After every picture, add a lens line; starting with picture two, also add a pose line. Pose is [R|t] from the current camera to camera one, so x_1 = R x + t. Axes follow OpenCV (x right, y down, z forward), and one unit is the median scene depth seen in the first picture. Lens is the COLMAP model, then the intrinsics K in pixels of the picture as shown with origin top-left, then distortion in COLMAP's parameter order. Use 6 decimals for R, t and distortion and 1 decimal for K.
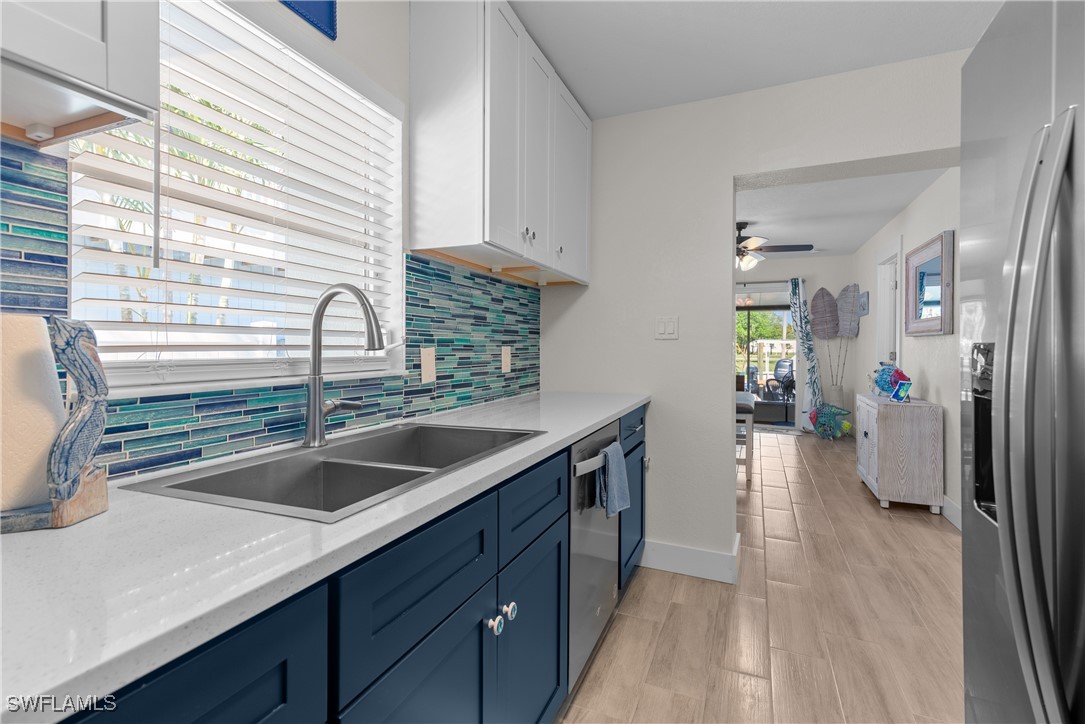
lens RADIAL K [[490.0, 0, 541.6], [0, 490.0, 353.1], [0, 0, 1]] dist [0.016551, -0.000560]
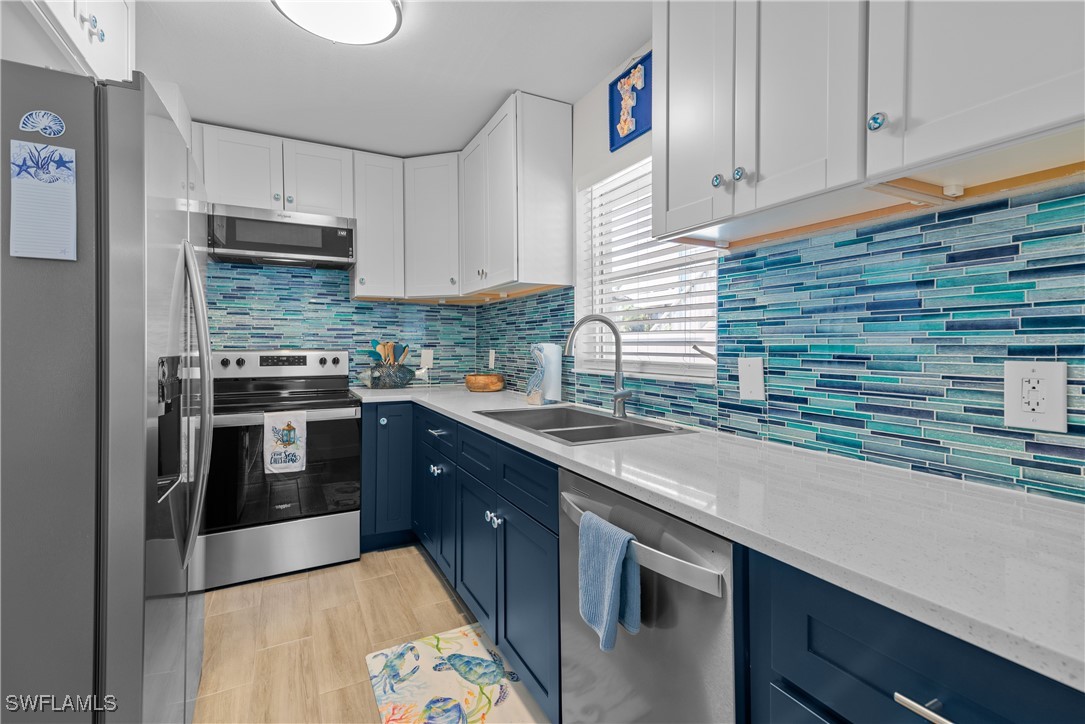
lens RADIAL K [[490.0, 0, 536.5], [0, 490.0, 345.8], [0, 0, 1]] dist [0.016551, -0.000560]
pose [[-0.639175, 0.000392, -0.769061, 0.610496], [-0.009529, 0.999919, 0.008429, -0.032532], [0.769002, 0.012716, -0.639119, 1.199792]]
